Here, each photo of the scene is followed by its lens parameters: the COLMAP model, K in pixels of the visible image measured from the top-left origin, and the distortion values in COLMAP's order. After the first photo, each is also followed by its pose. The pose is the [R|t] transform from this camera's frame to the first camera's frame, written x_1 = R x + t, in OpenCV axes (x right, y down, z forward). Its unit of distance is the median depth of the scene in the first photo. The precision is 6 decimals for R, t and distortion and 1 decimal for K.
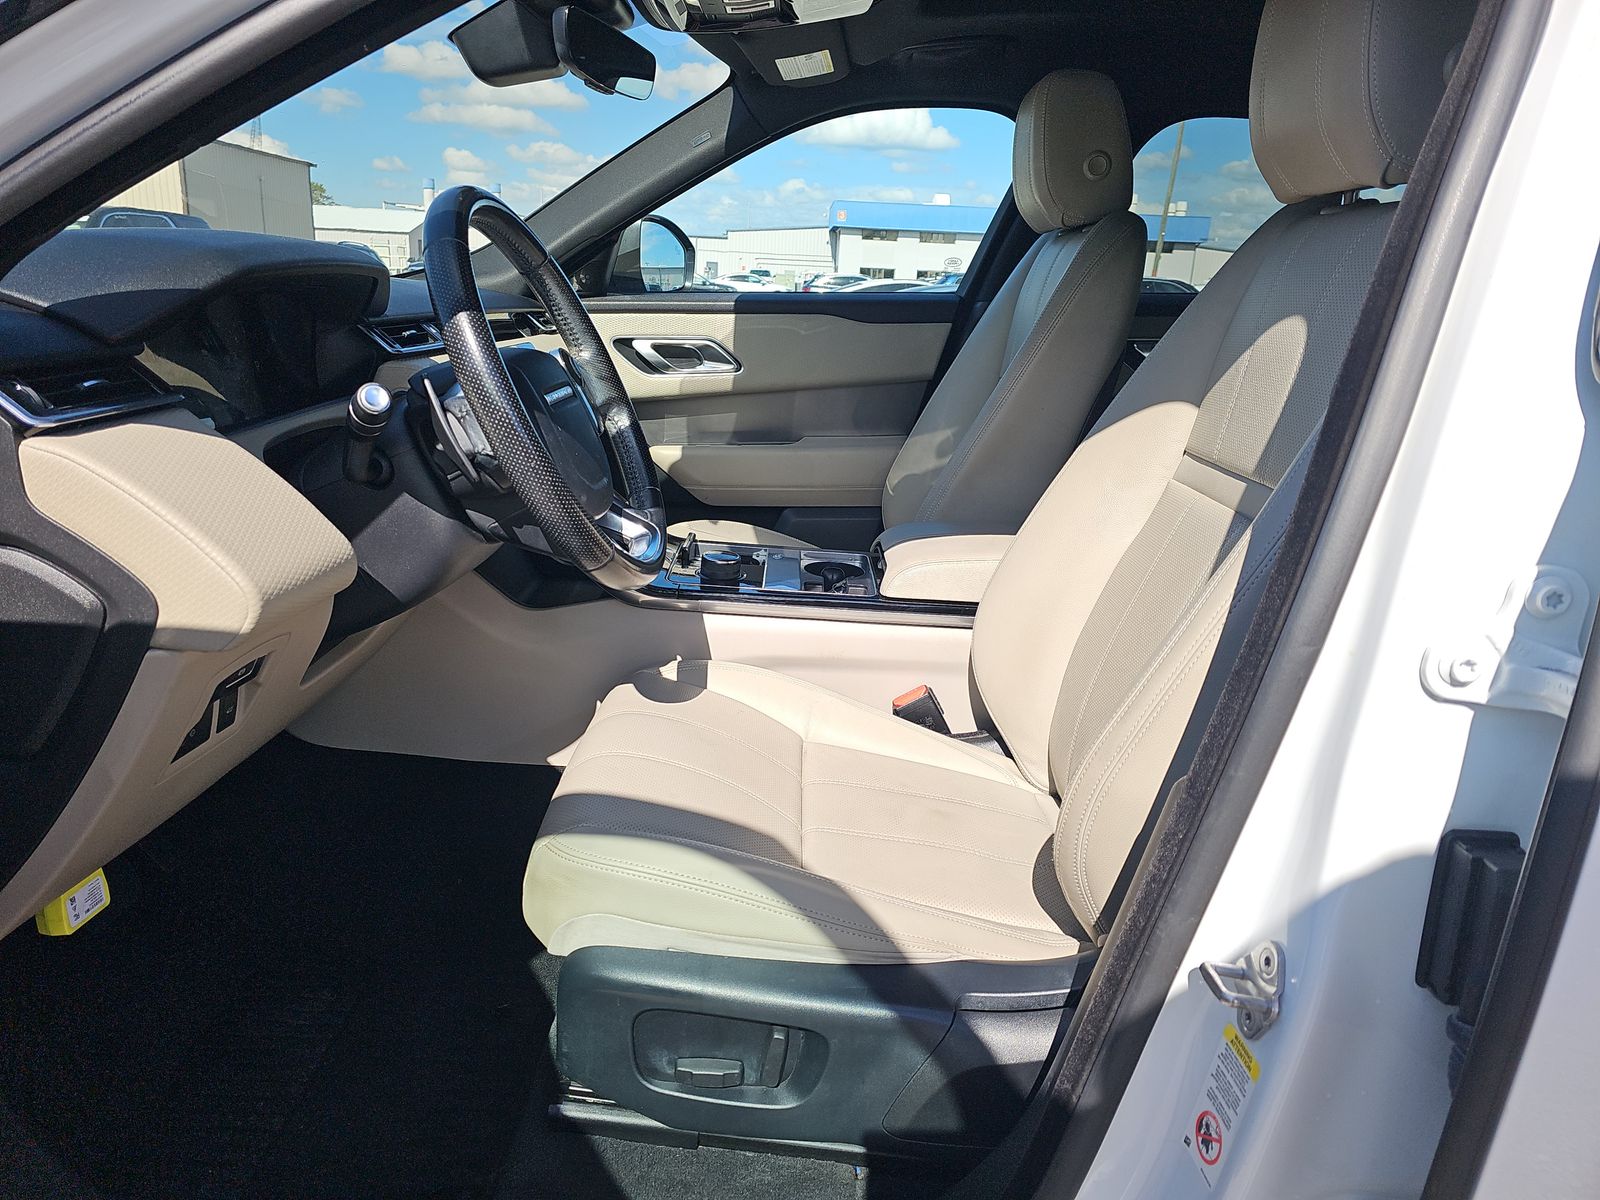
lens RADIAL K [[1046.4, 0, 800.0], [0, 1046.4, 600.0], [0, 0, 1]] dist [0.058511, -0.068464]
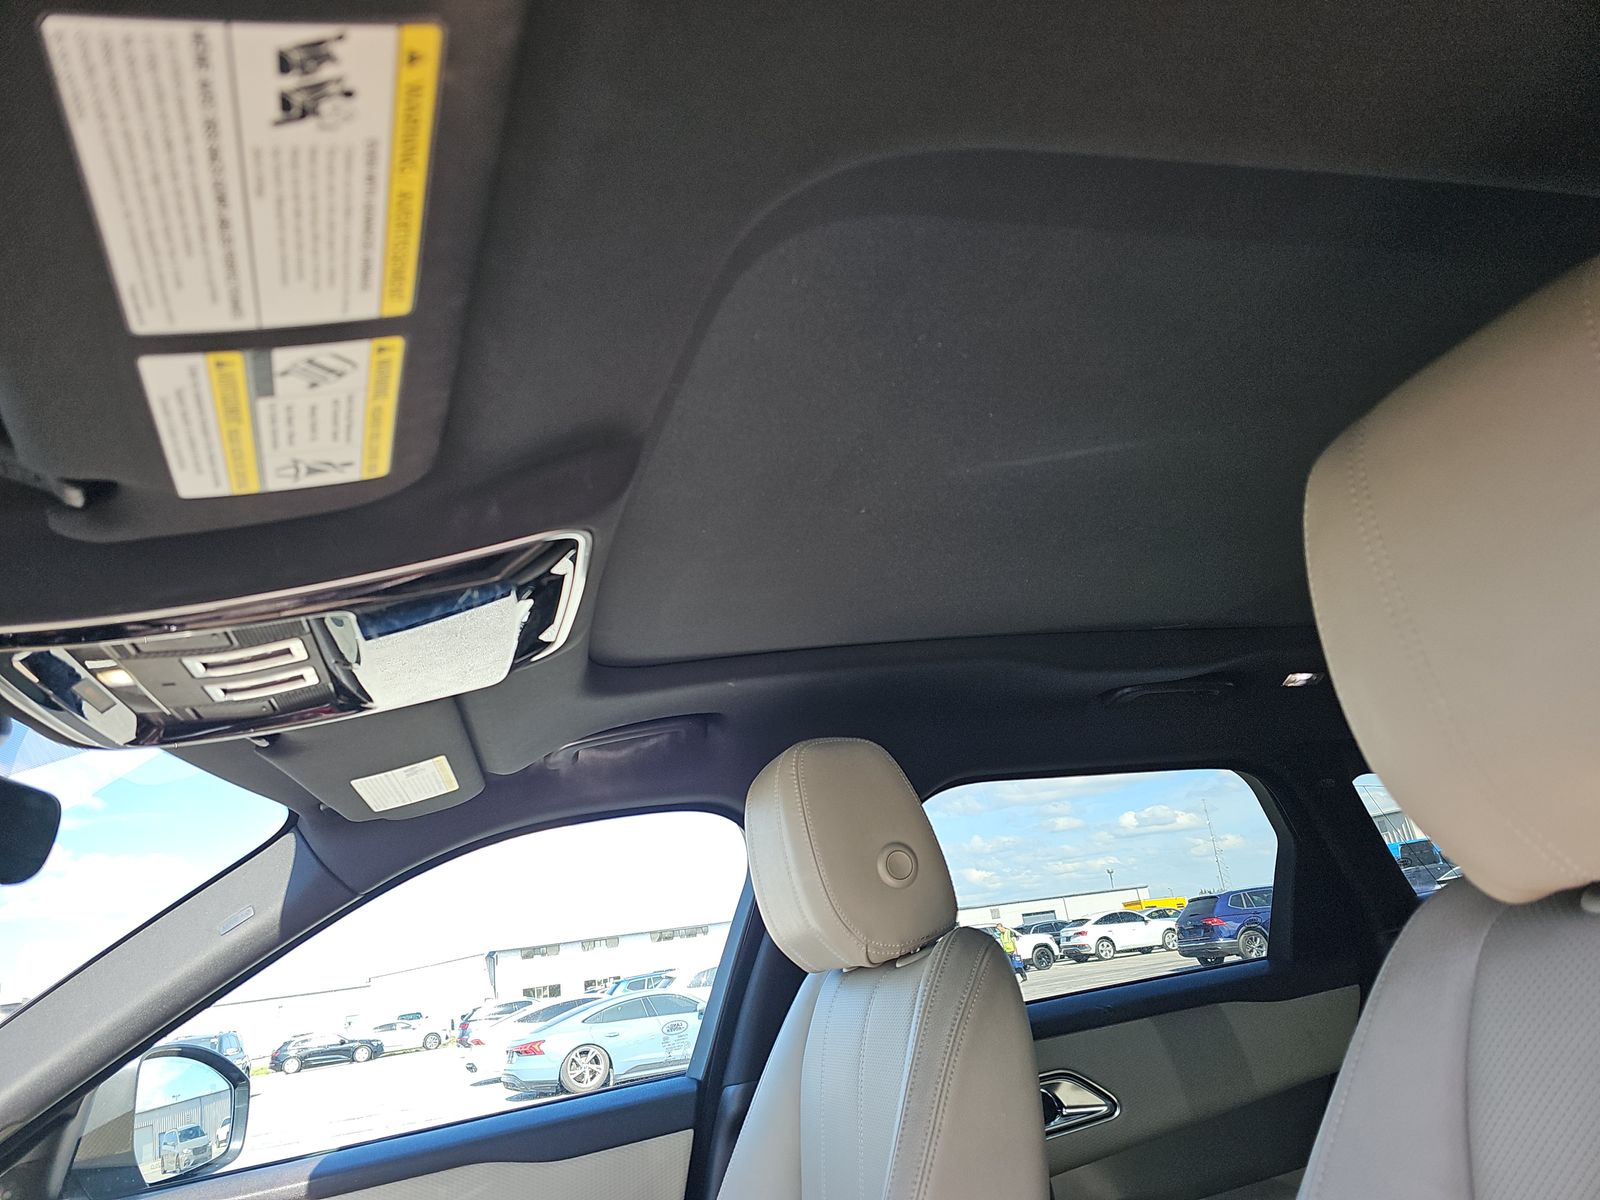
lens RADIAL K [[1046.4, 0, 800.0], [0, 1046.4, 600.0], [0, 0, 1]] dist [0.058511, -0.068464]
pose [[0.941050, -0.066845, 0.331598, 0.020194], [0.251983, 0.792522, -0.555349, -0.164133], [-0.225677, 0.606168, 0.762647, 0.354891]]
